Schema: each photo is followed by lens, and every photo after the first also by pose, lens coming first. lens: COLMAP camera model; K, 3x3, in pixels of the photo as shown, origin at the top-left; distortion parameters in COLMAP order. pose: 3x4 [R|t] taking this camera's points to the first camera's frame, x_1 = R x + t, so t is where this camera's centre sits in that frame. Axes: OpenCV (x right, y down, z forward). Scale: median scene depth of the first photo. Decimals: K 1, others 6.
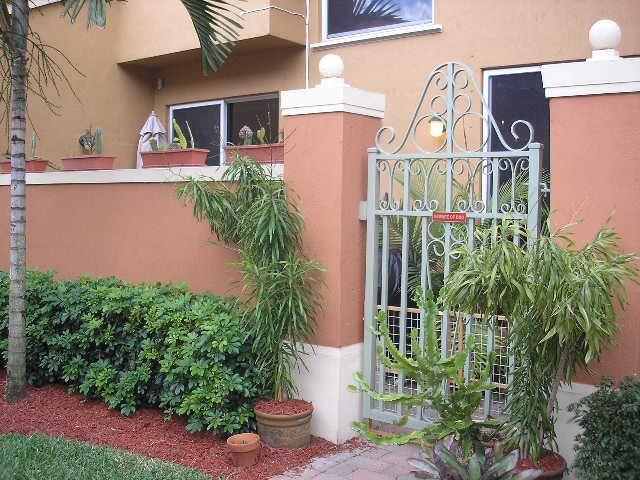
lens RADIAL K [[724.7, 0, 315.3], [0, 724.7, 240.4], [0, 0, 1]] dist [-0.141416, 0.000000]
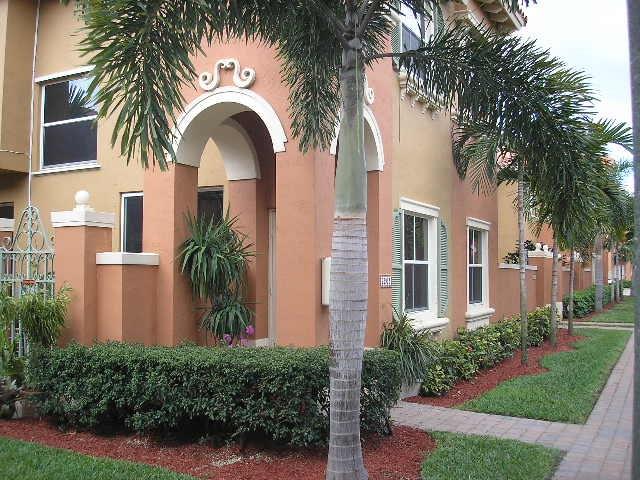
lens RADIAL K [[724.7, 0, 296.1], [0, 724.7, 235.0], [0, 0, 1]] dist [-0.141416, 0.000000]
pose [[0.988568, 0.000639, 0.150773, 0.514629], [0.015574, 0.994209, -0.106326, 0.050020], [-0.149968, 0.107459, 0.982834, -0.903677]]
